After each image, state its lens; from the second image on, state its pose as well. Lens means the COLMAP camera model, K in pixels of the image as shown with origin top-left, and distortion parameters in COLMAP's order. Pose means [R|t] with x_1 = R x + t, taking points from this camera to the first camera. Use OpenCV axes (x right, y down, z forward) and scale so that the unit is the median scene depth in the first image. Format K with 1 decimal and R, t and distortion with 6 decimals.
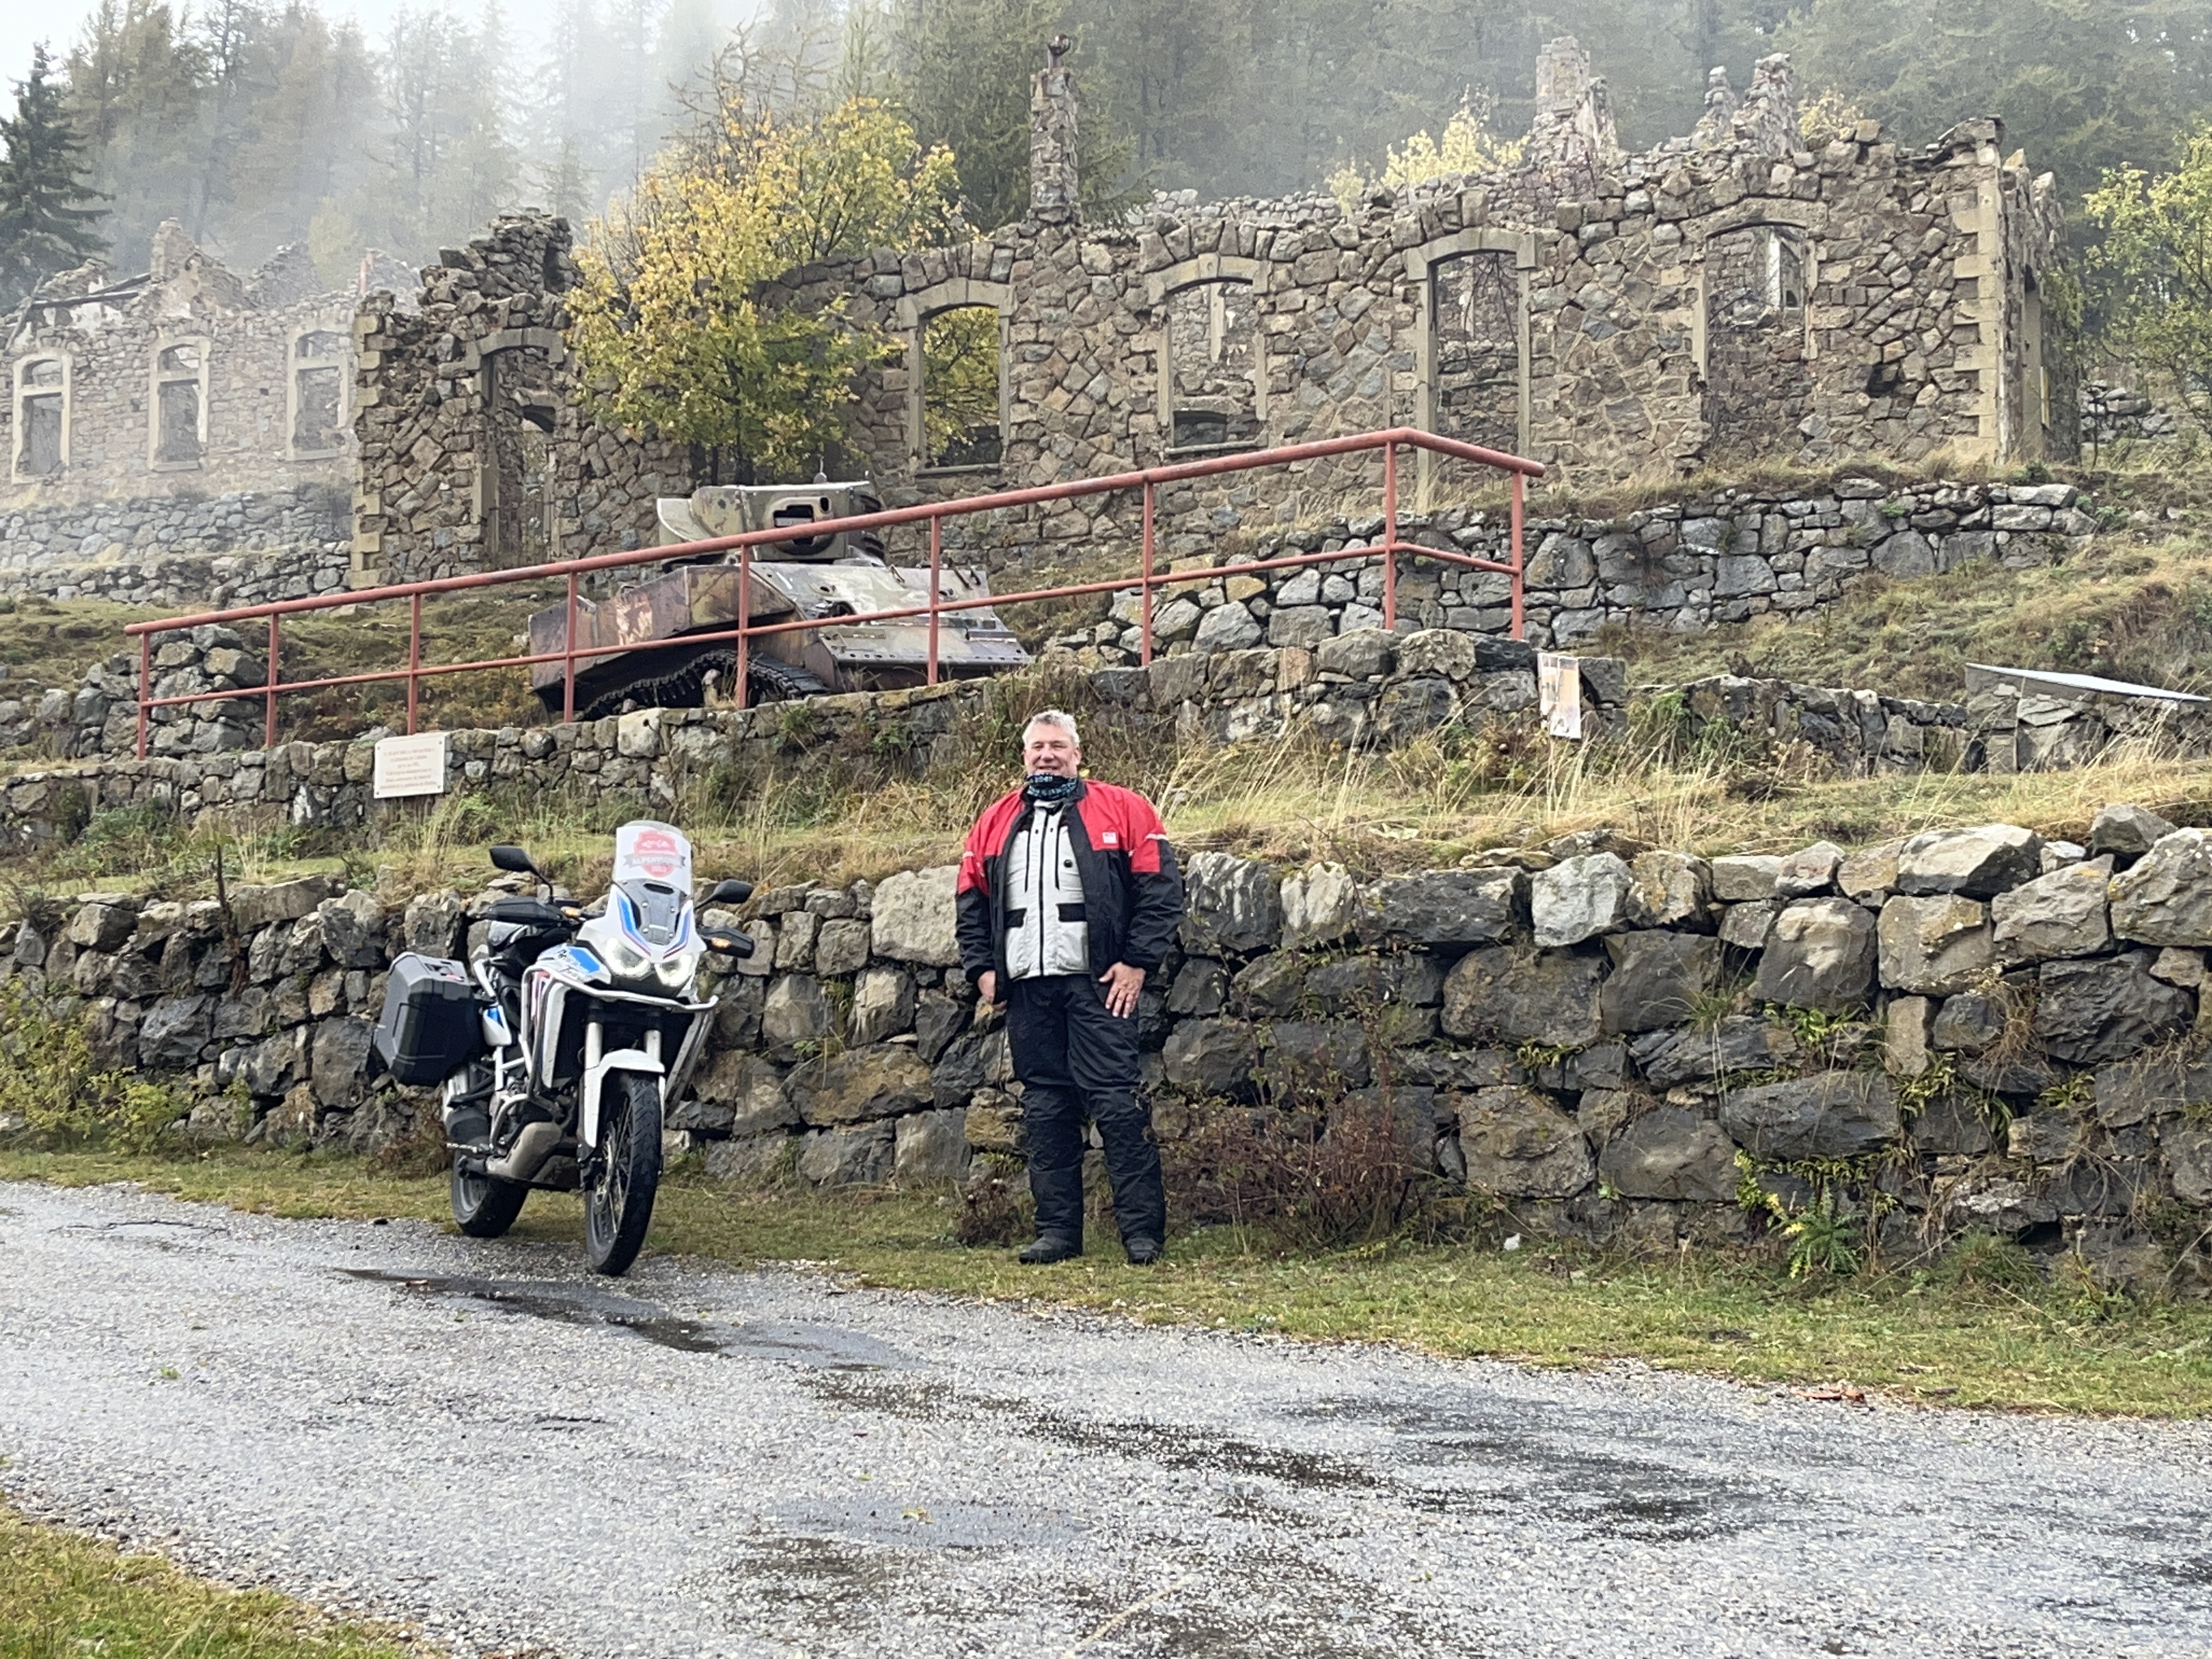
lens RADIAL K [[3305.6, 0, 1103.8], [0, 3305.6, 833.5], [0, 0, 1]] dist [0.062895, 0.000000]
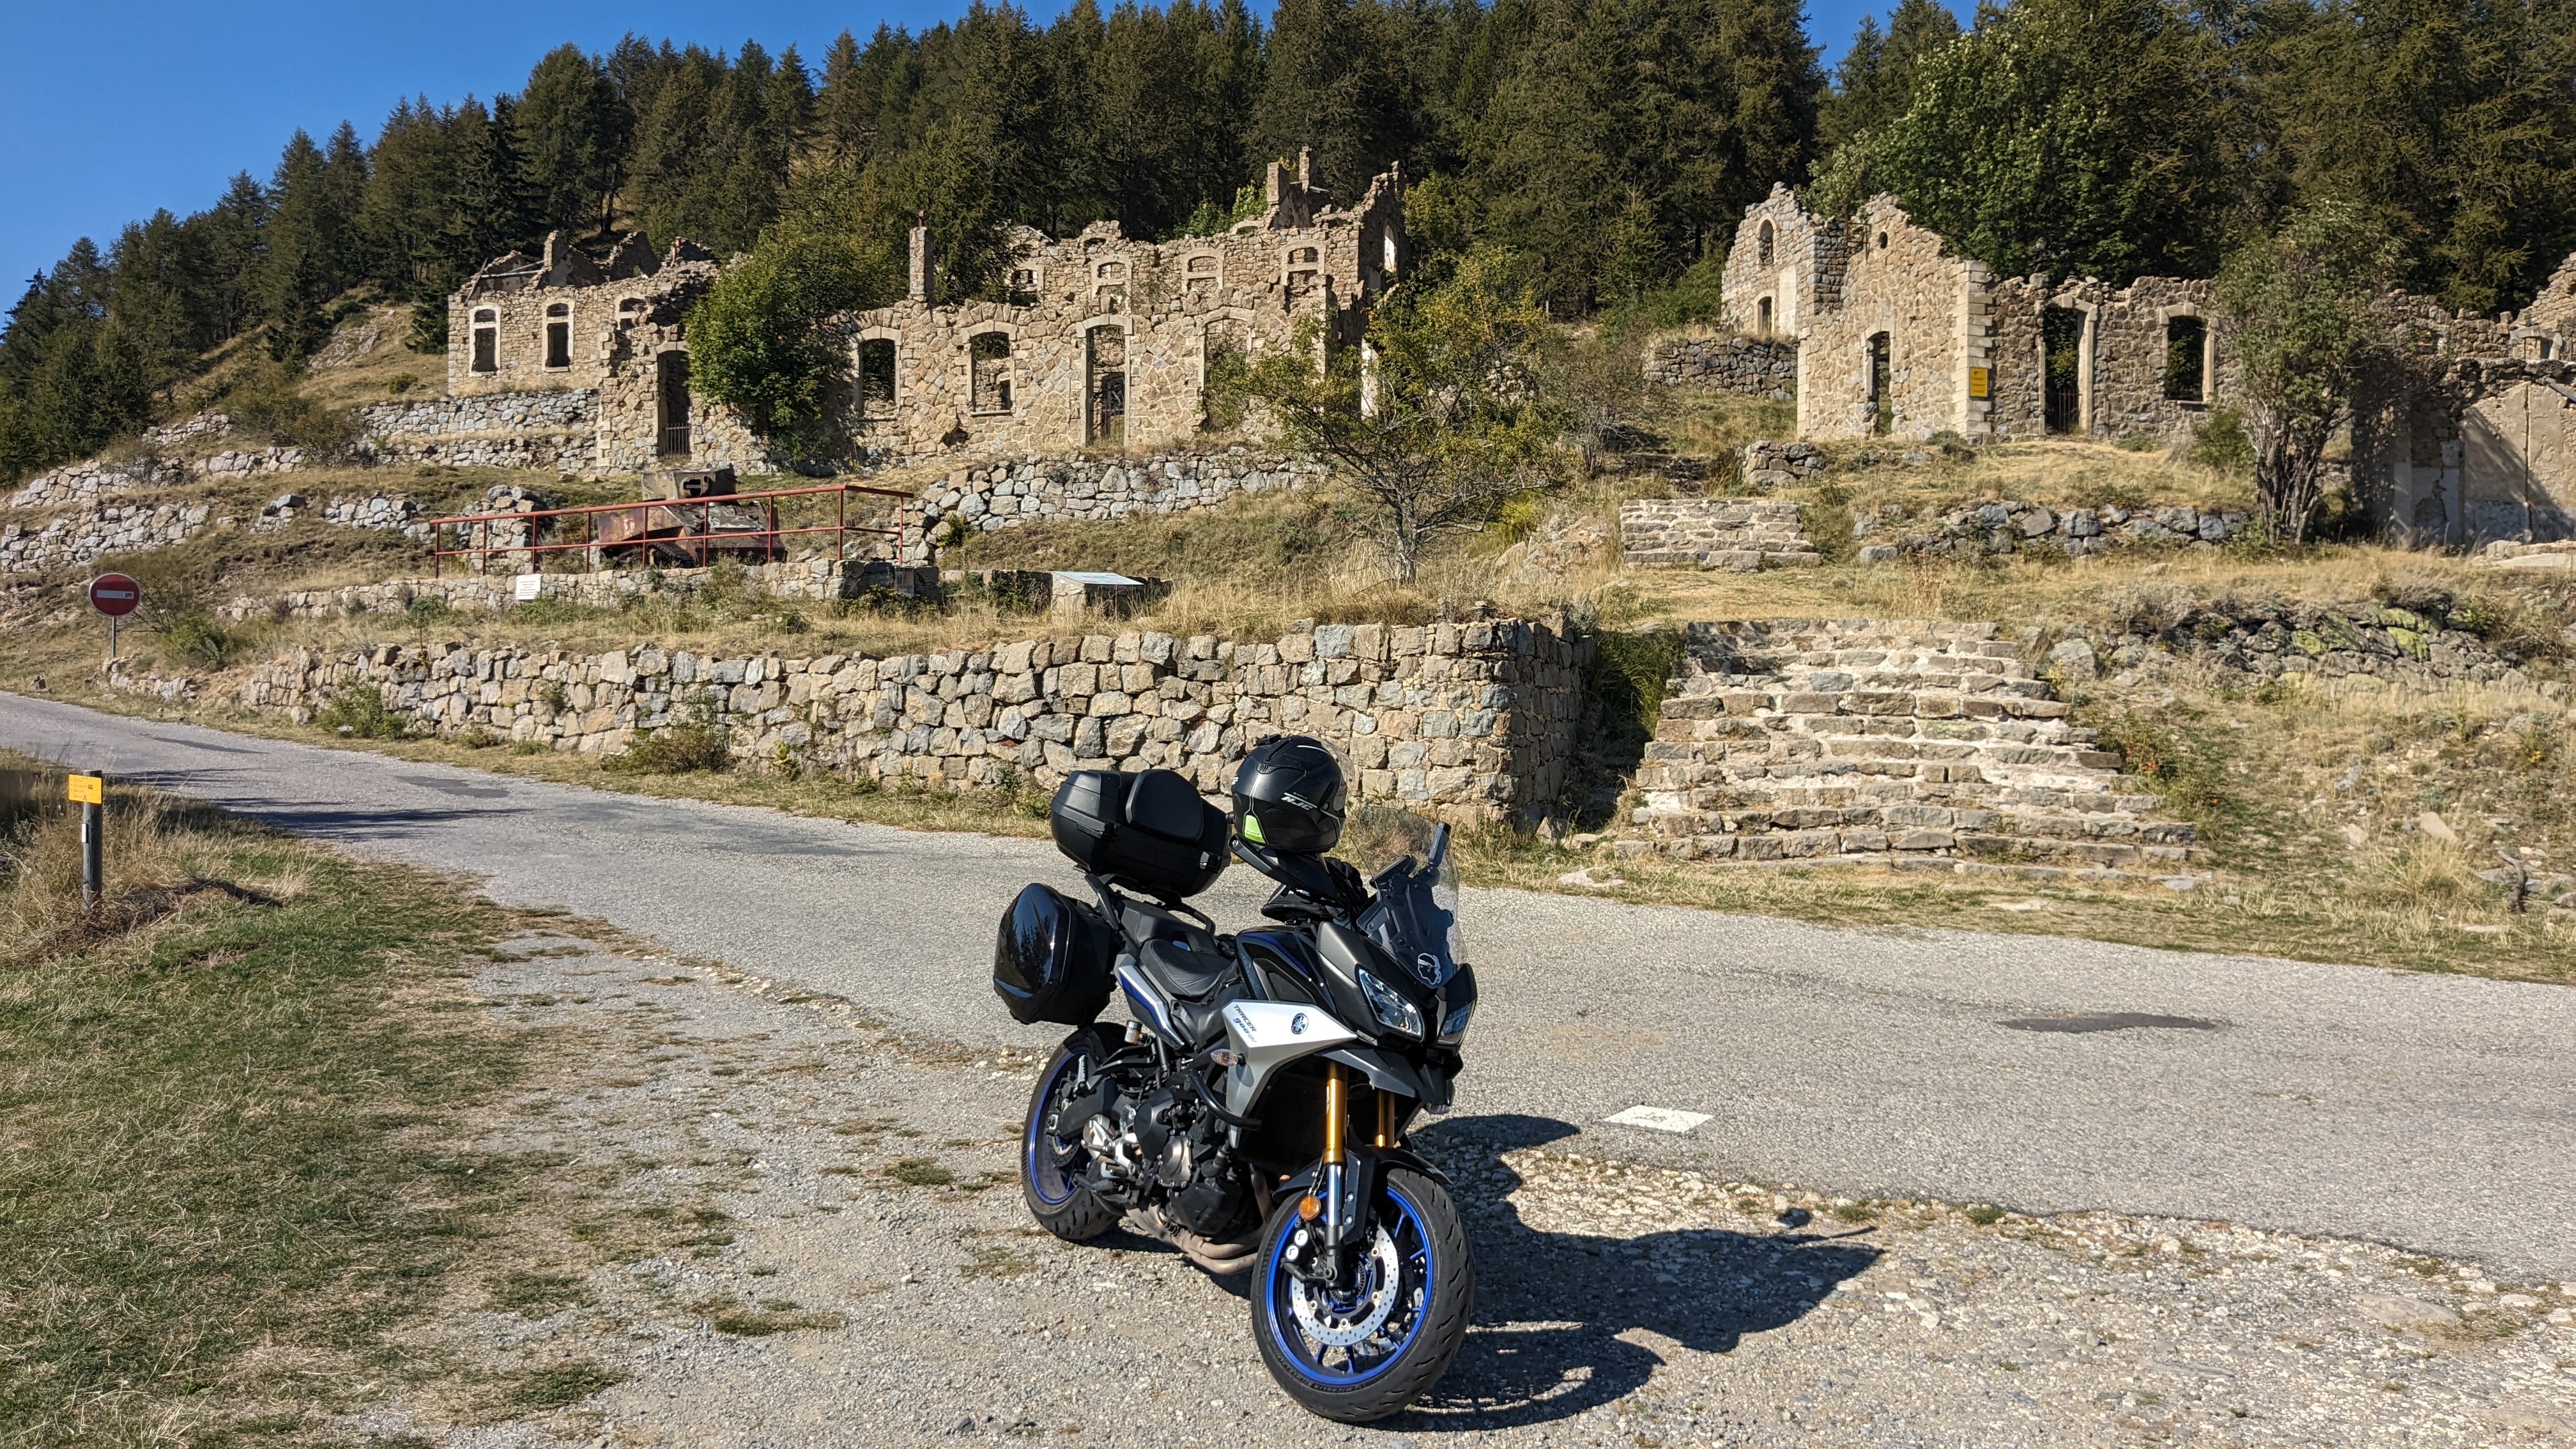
lens RADIAL K [[2028.3, 0, 1271.1], [0, 2028.3, 738.0], [0, 0, 1]] dist [0.012491, 0.004839]
pose [[0.999526, 0.010919, 0.028794, 0.189174], [-0.013597, 0.995429, 0.094536, -0.036332], [-0.027630, -0.094882, 0.995105, -0.344514]]
